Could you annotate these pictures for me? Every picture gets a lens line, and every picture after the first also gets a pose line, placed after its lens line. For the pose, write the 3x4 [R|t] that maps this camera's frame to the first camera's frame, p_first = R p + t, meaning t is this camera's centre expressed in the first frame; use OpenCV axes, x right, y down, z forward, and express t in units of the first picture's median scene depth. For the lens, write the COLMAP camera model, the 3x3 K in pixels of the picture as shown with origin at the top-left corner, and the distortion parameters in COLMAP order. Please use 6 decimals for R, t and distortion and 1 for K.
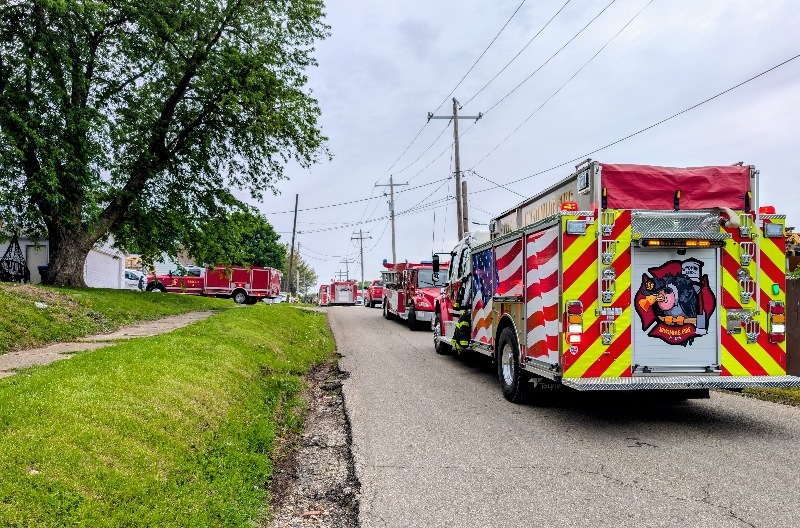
lens RADIAL K [[1429.9, 0, 399.9], [0, 1429.9, 264.9], [0, 0, 1]] dist [0.003725, 0.000000]
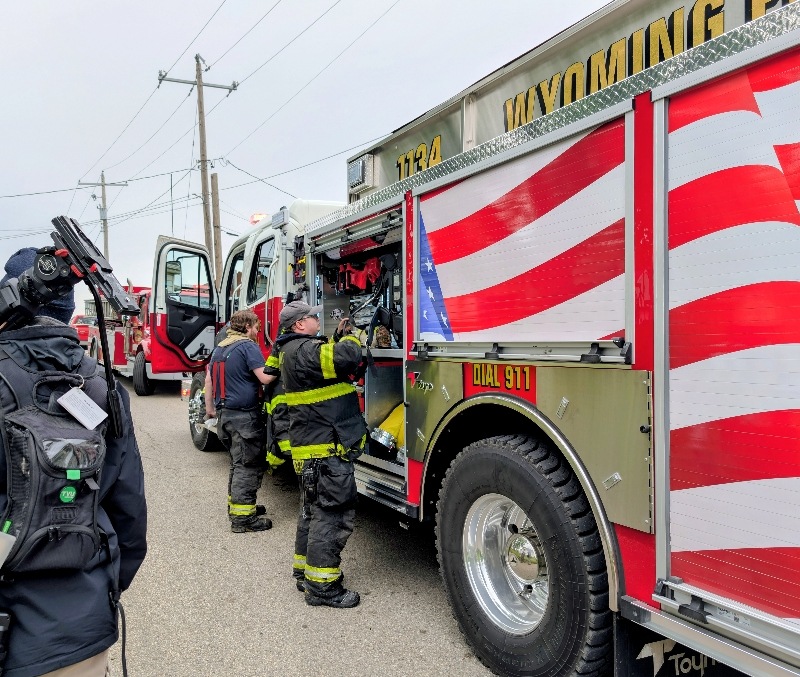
lens RADIAL K [[819.0, 0, 399.3], [0, 819.0, 340.2], [0, 0, 1]] dist [0.006626, 0.000000]
pose [[0.943084, -0.004857, 0.332520, -0.002987], [-0.003949, 0.999659, 0.025802, 0.011840], [-0.332532, -0.025647, 0.942743, 0.587815]]
